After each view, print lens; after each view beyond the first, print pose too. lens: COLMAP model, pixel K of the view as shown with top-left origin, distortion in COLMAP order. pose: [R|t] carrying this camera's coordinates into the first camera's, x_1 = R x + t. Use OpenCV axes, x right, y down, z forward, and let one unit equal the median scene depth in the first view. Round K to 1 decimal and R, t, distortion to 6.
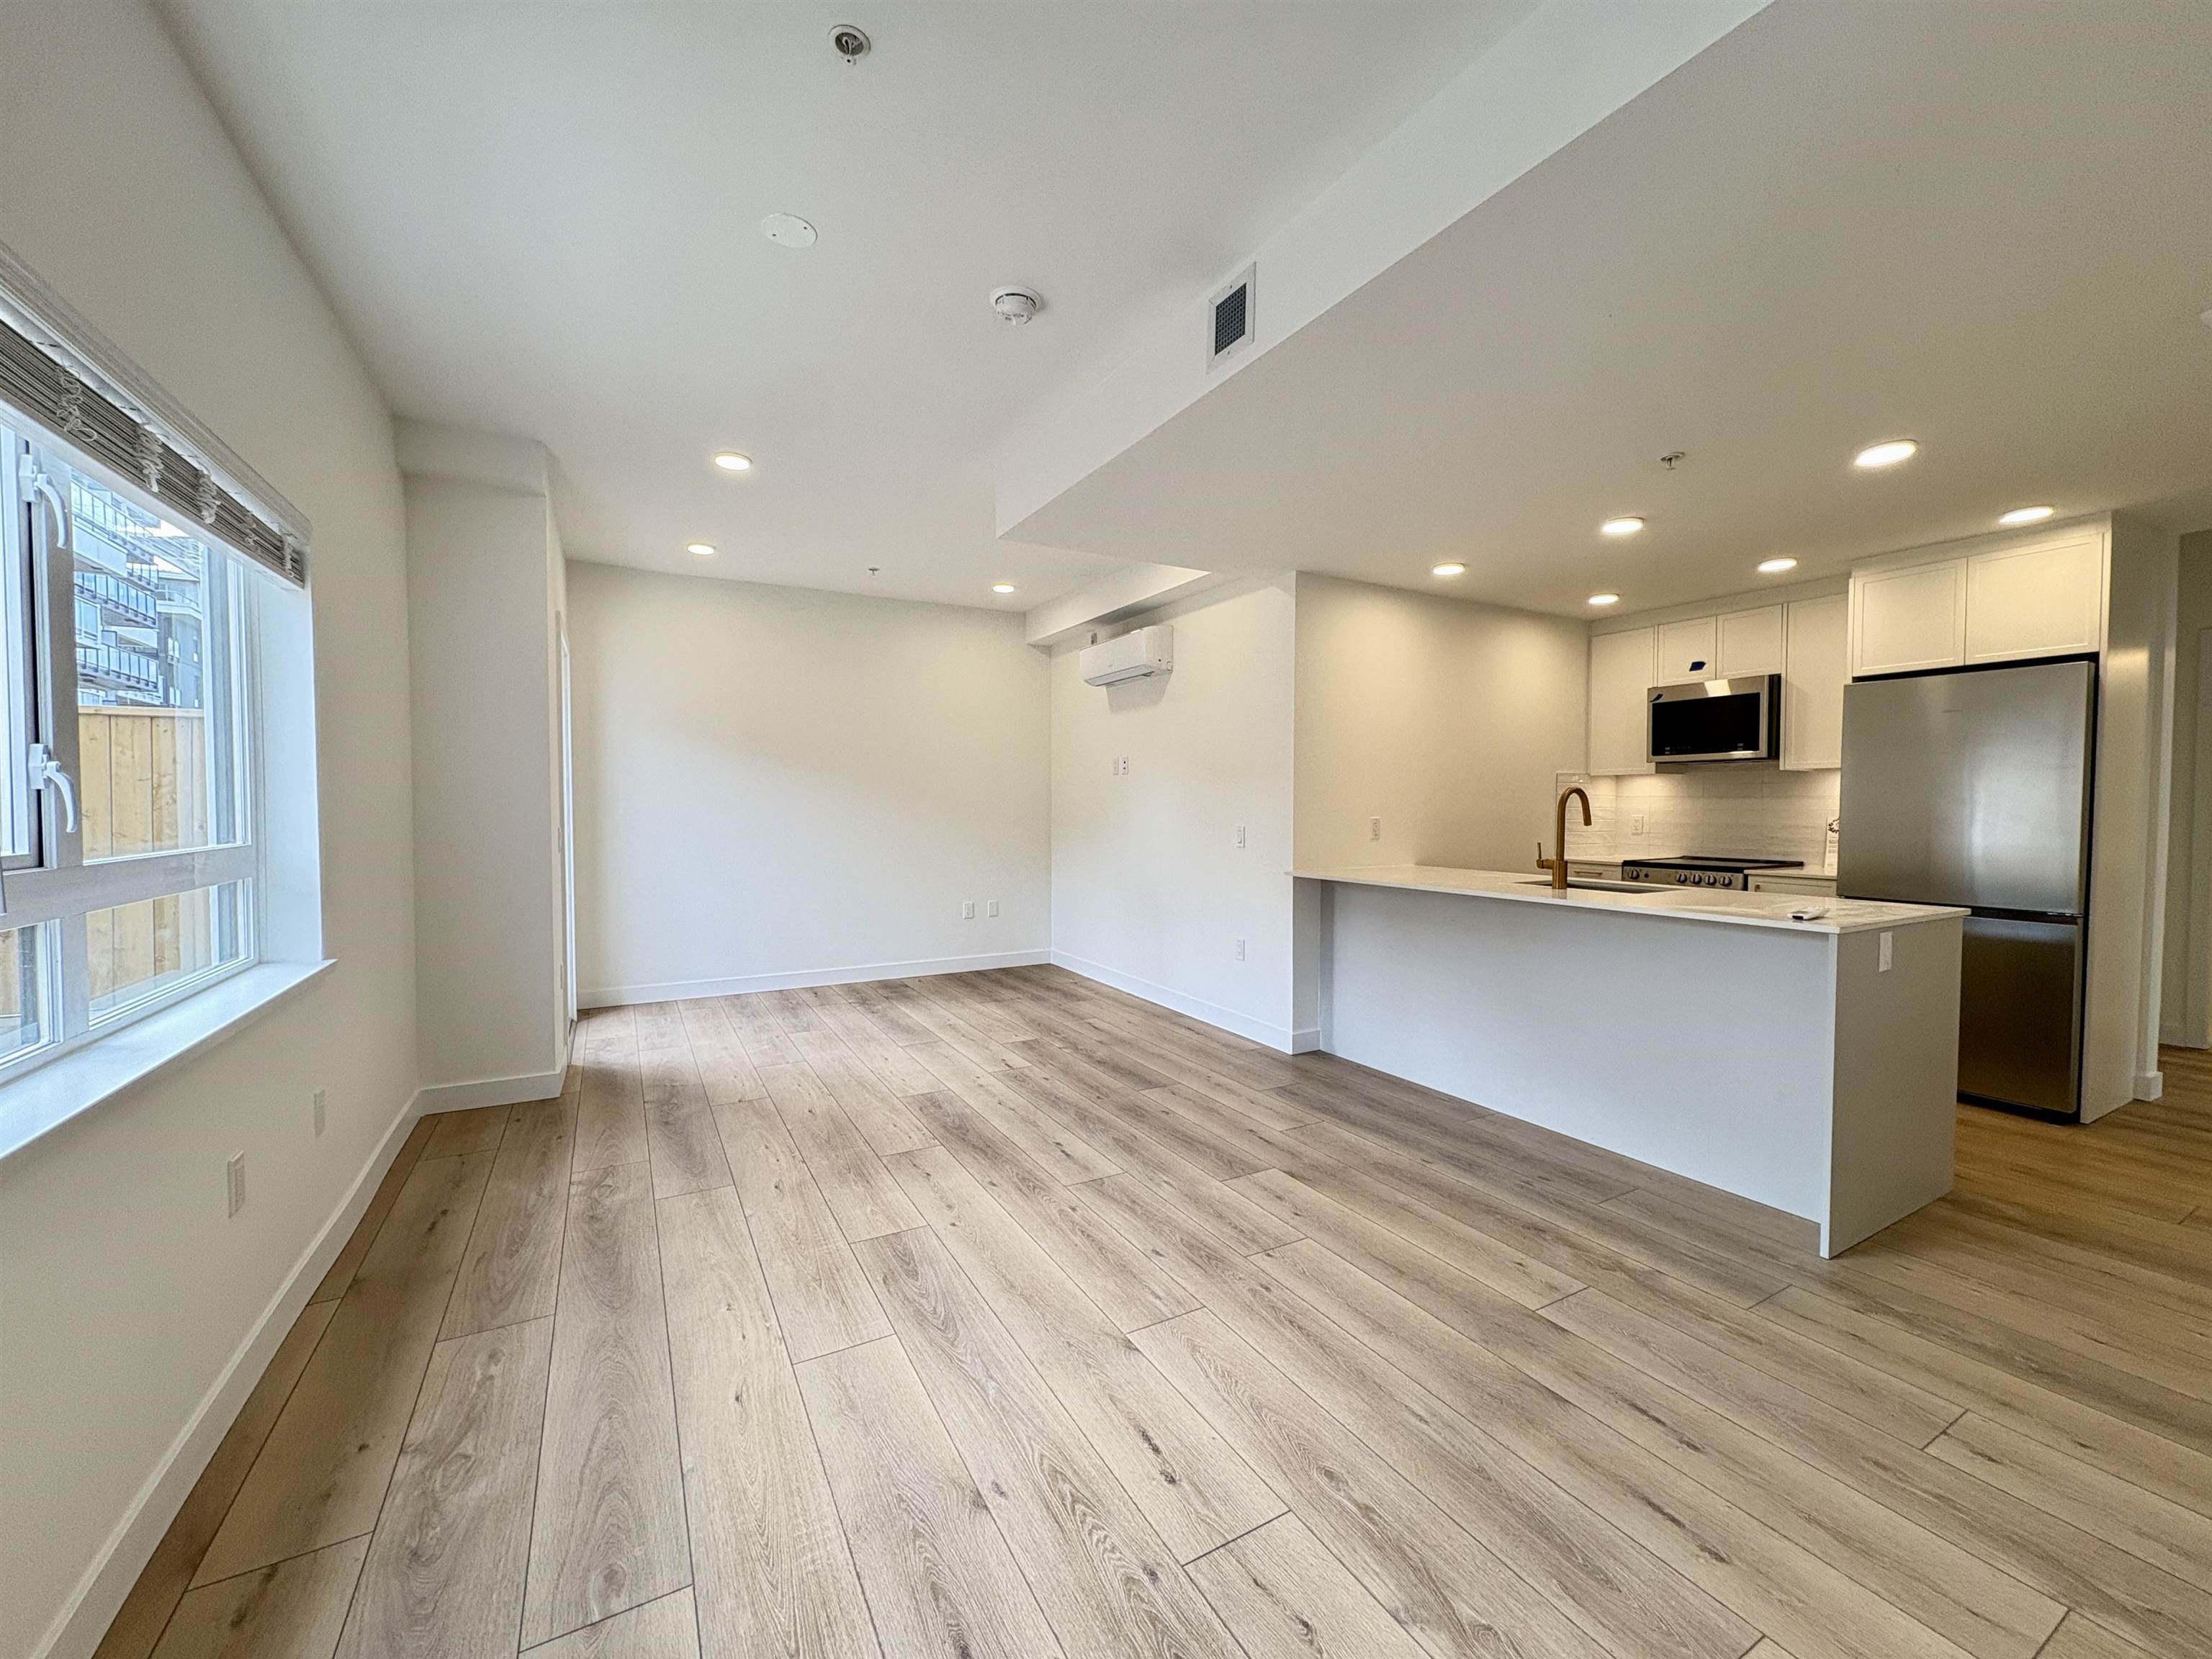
lens RADIAL K [[868.2, 0, 1098.2], [0, 868.2, 832.1], [0, 0, 1]] dist [0.002218, -0.000138]
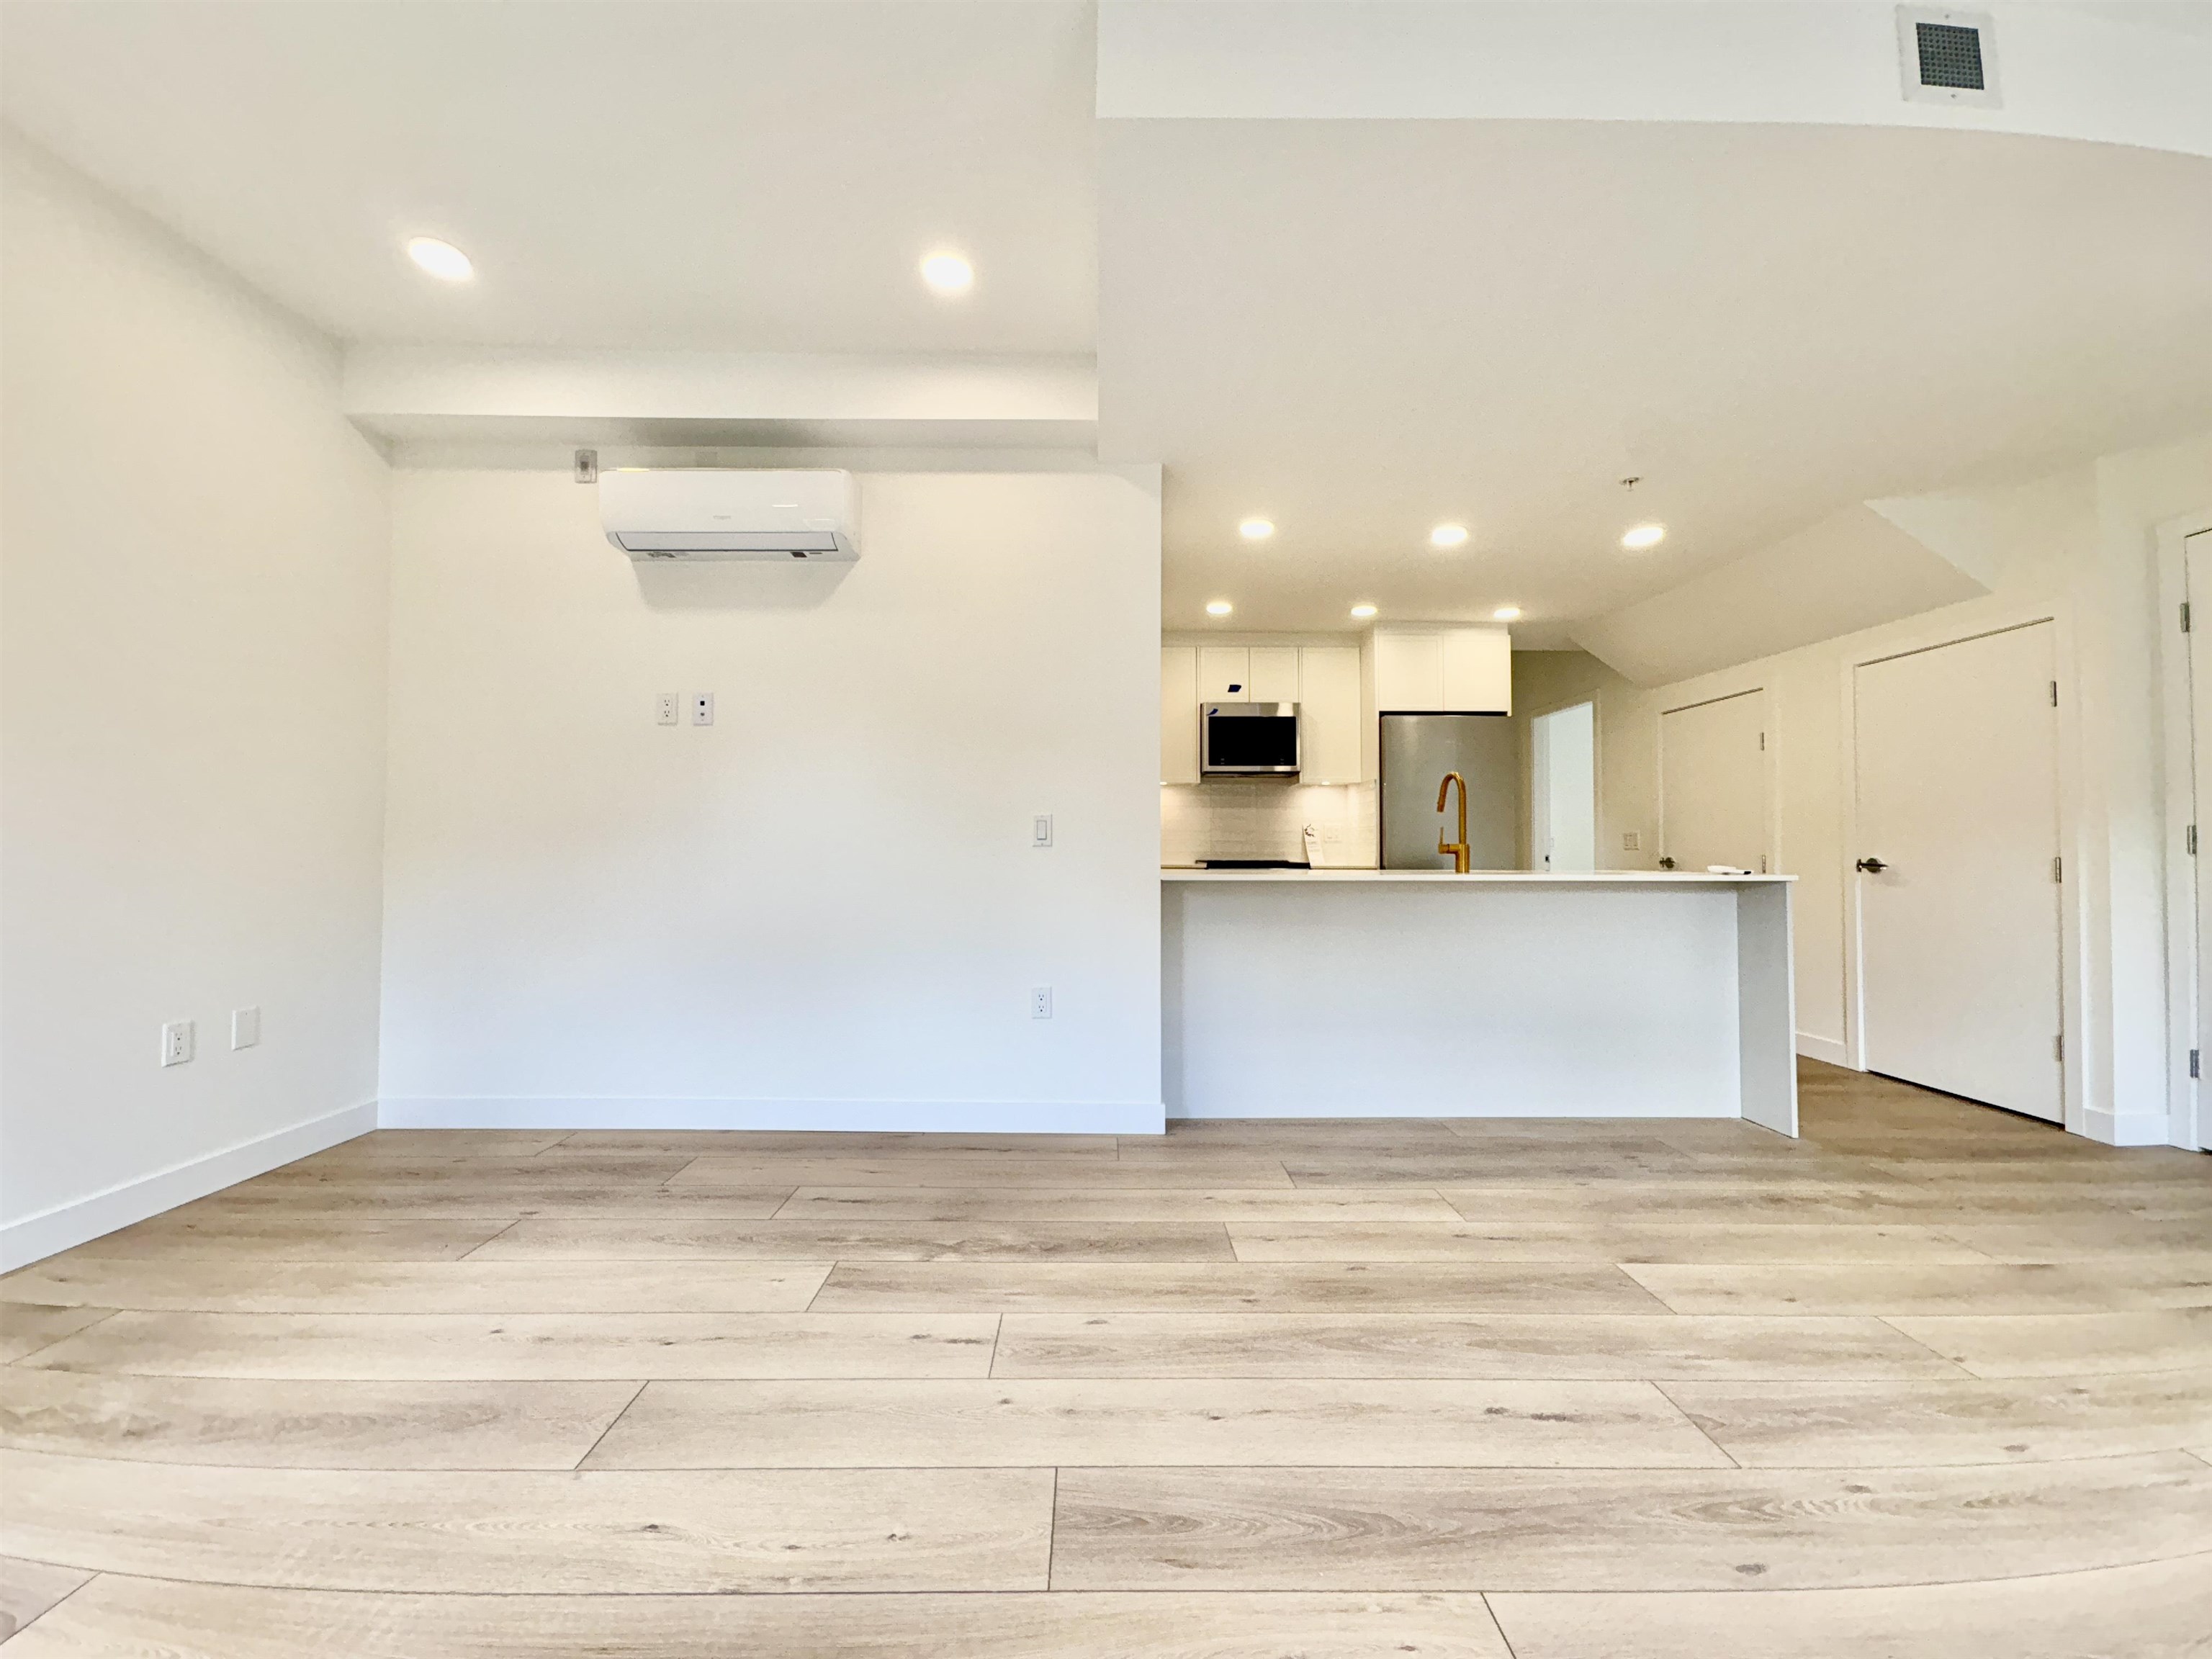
lens RADIAL K [[868.2, 0, 1100.8], [0, 868.2, 830.8], [0, 0, 1]] dist [0.002218, -0.000138]
pose [[0.480418, 0.019173, 0.876830, -0.488204], [0.023183, 0.999134, -0.034549, 0.036795], [-0.876733, 0.036926, 0.479557, 0.786255]]
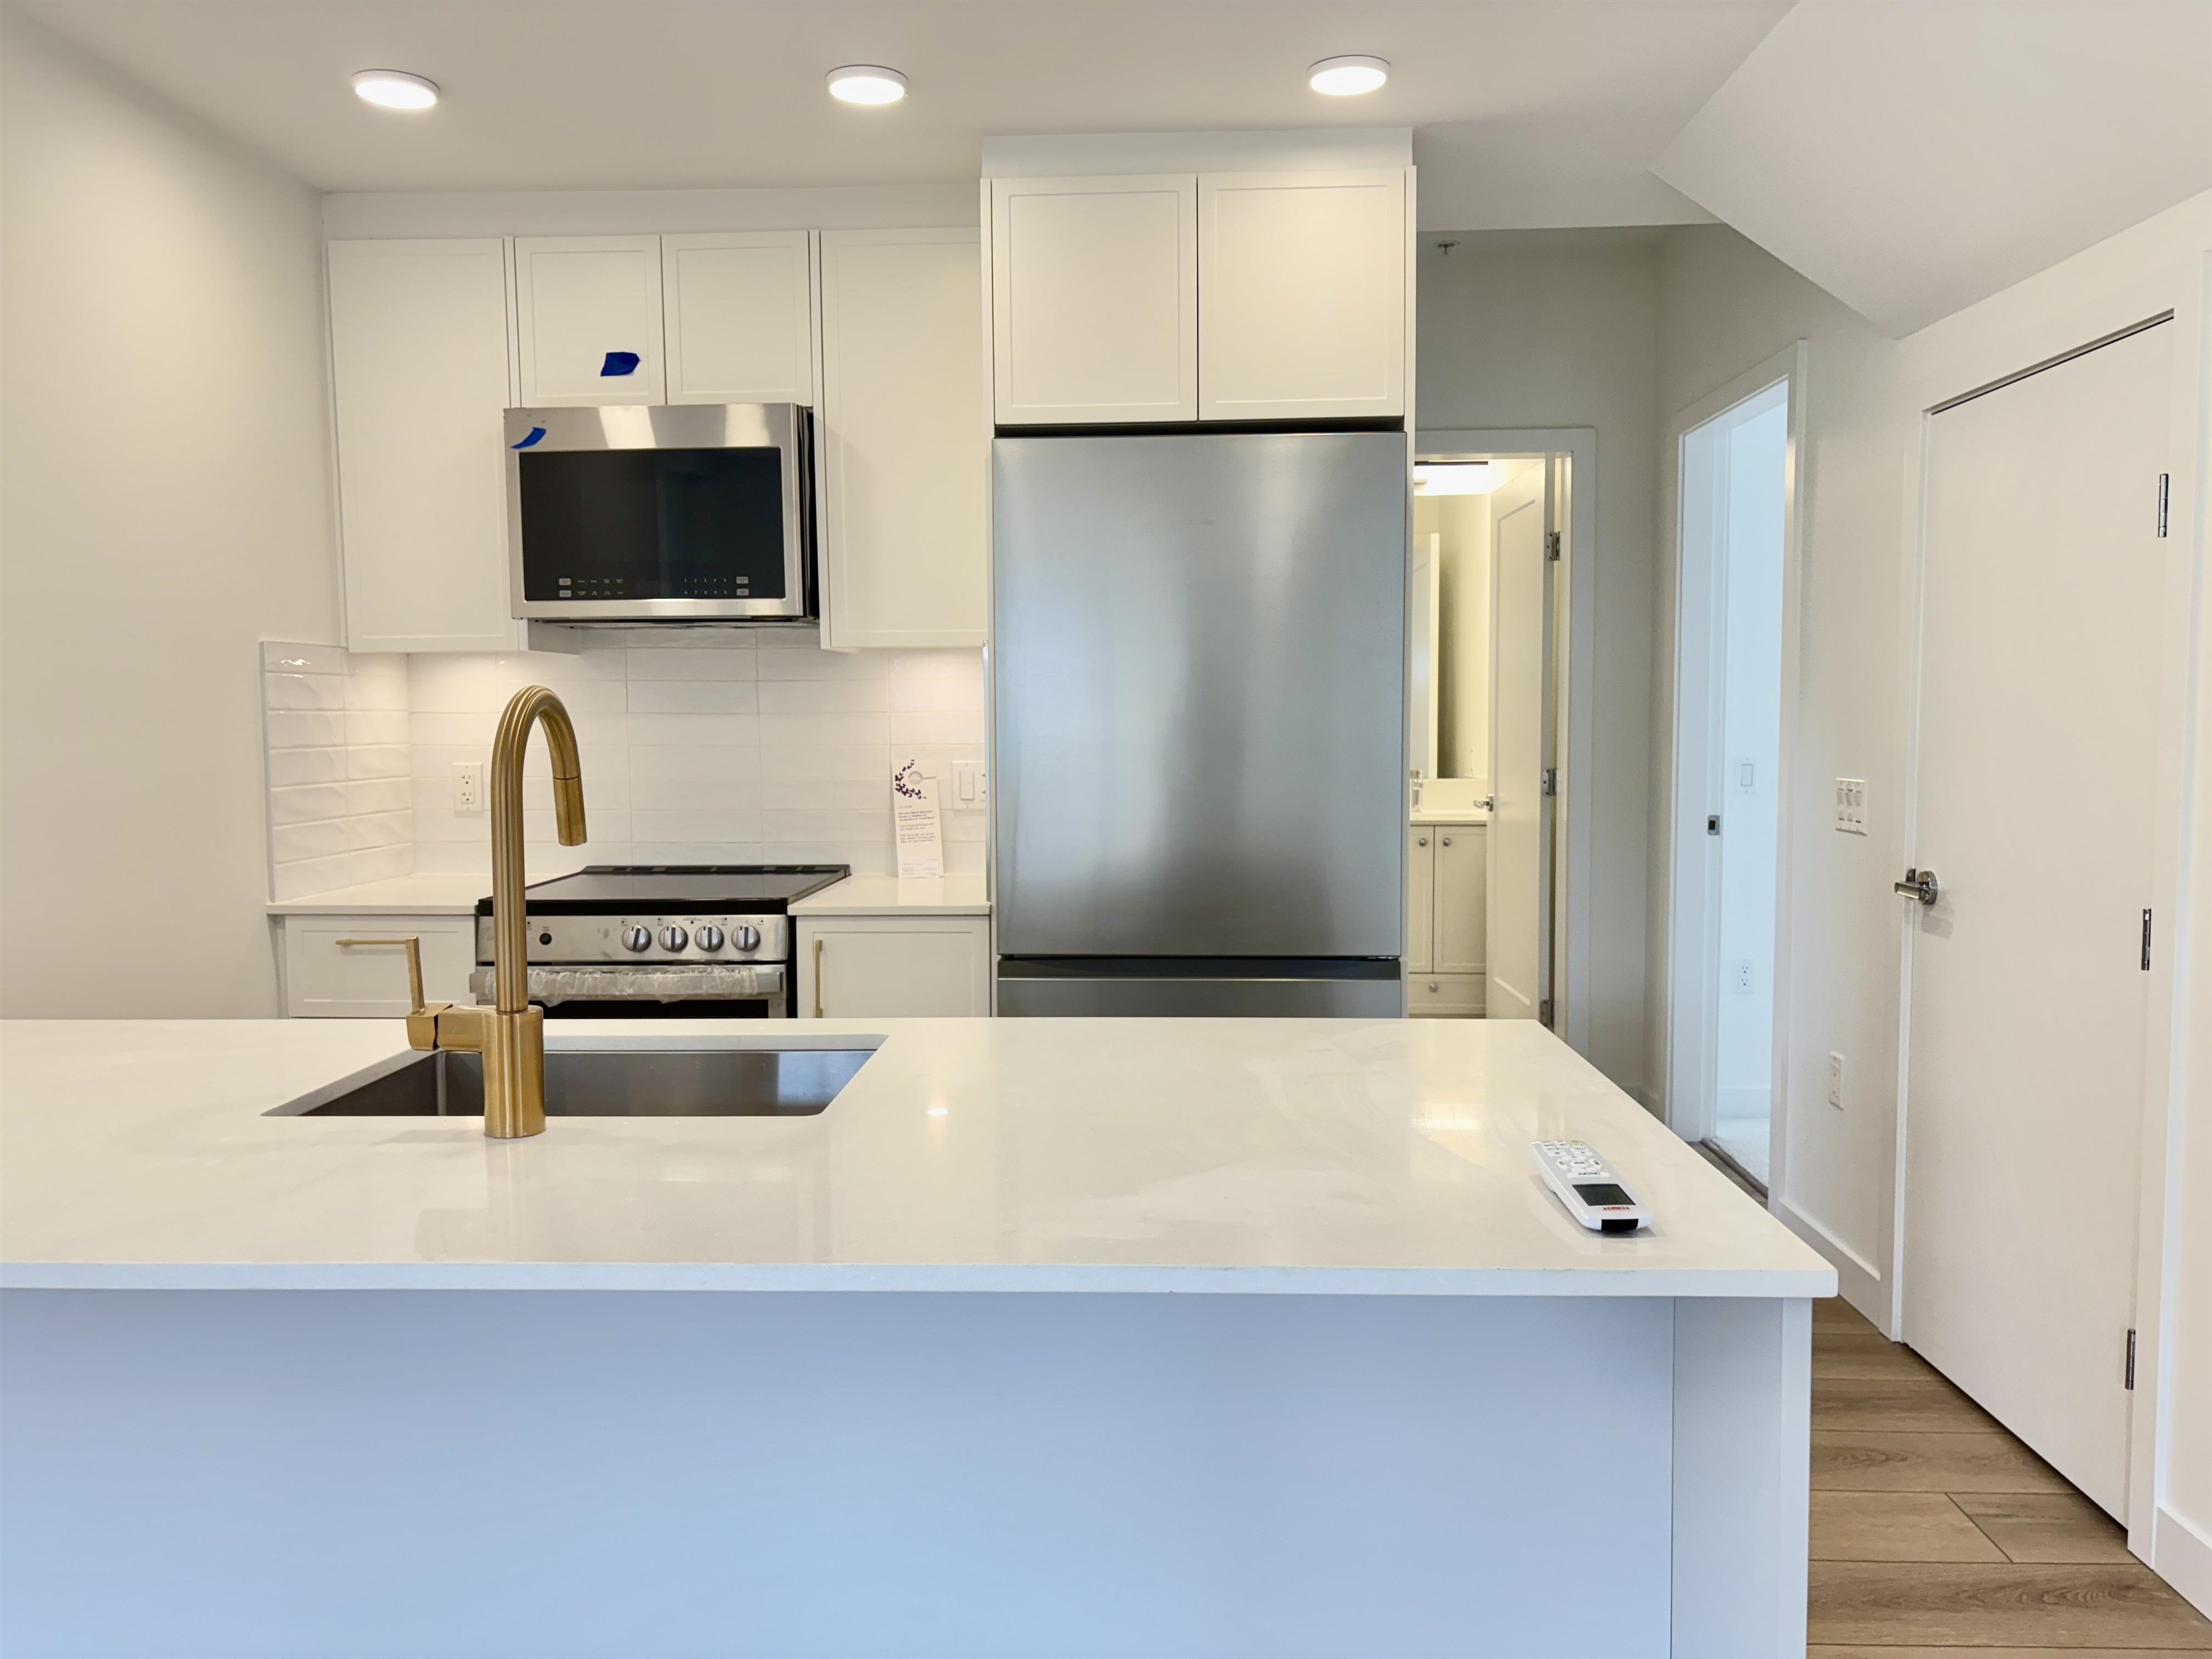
lens RADIAL K [[1697.5, 0, 1120.9], [0, 1697.5, 824.1], [0, 0, 1]] dist [0.026043, 0.001441]
pose [[0.519305, -0.064661, 0.852139, 0.206804], [0.035775, 0.997904, 0.053920, -0.032034], [-0.853840, 0.002485, 0.520530, 0.552288]]
